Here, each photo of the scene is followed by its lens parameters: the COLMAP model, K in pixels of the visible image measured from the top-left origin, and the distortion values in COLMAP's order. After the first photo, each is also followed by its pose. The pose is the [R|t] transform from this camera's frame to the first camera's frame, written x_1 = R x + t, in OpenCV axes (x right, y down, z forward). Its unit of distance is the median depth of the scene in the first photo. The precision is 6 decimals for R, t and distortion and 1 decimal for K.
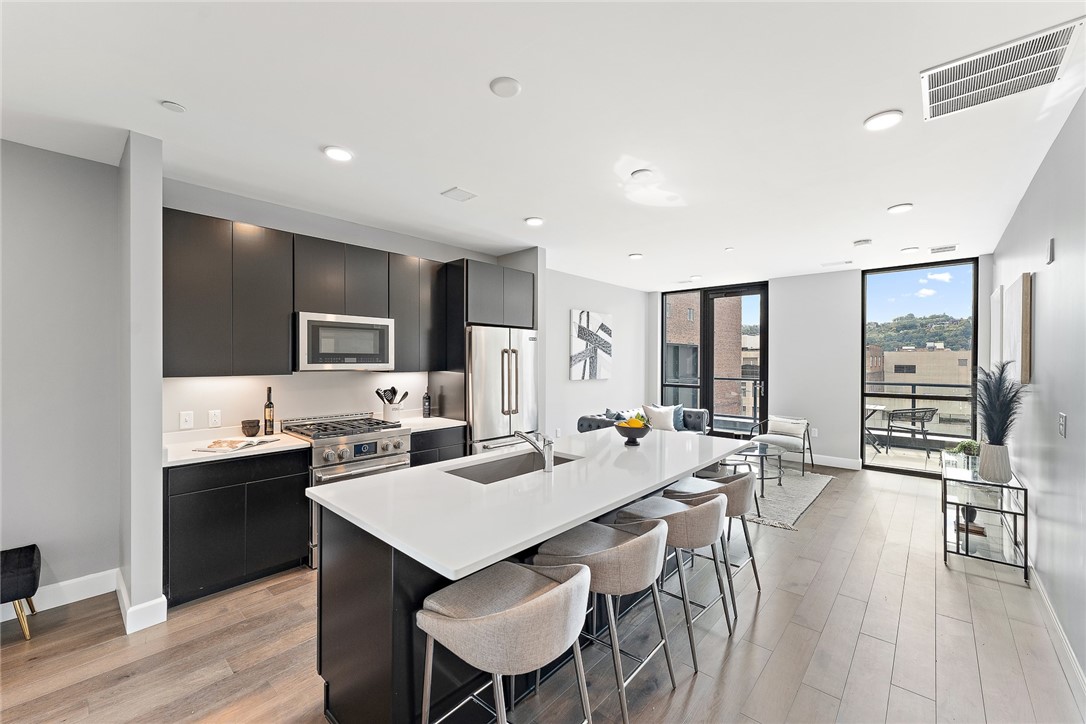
lens RADIAL K [[431.3, 0, 543.0], [0, 431.3, 362.0], [0, 0, 1]] dist [-0.000870, -0.000168]
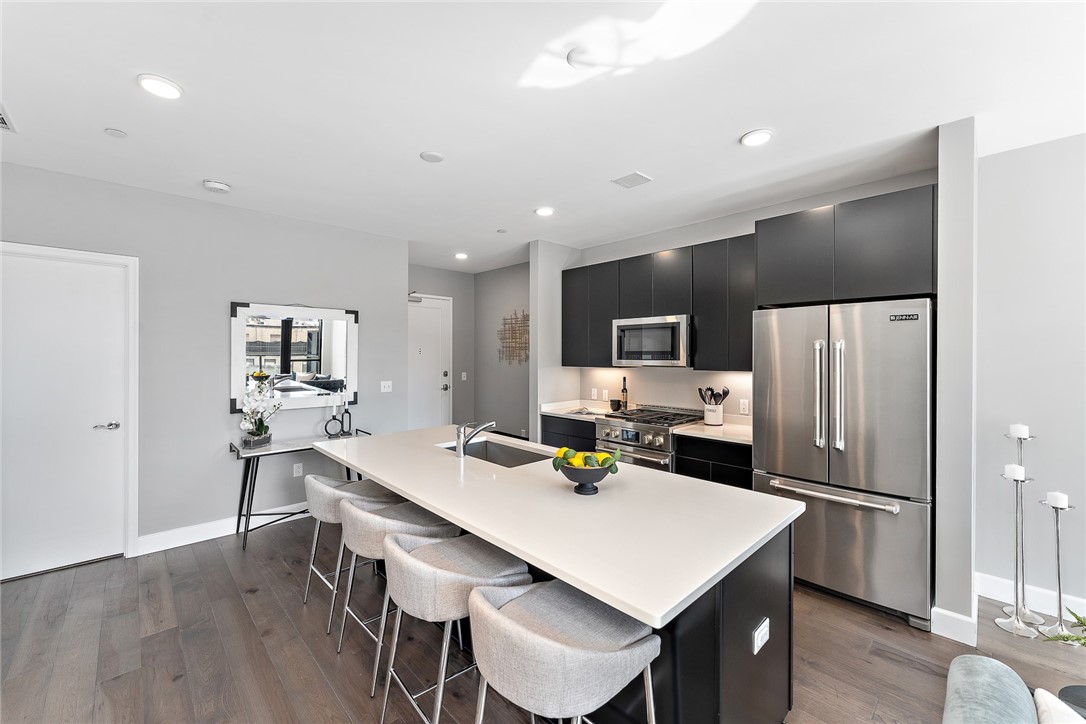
lens RADIAL K [[431.3, 0, 543.0], [0, 431.3, 362.0], [0, 0, 1]] dist [-0.000870, -0.000168]
pose [[-0.068076, 0.015116, -0.997566, 0.717524], [0.002657, 0.999884, 0.014970, -0.009320], [0.997677, -0.001631, -0.068108, 0.837906]]
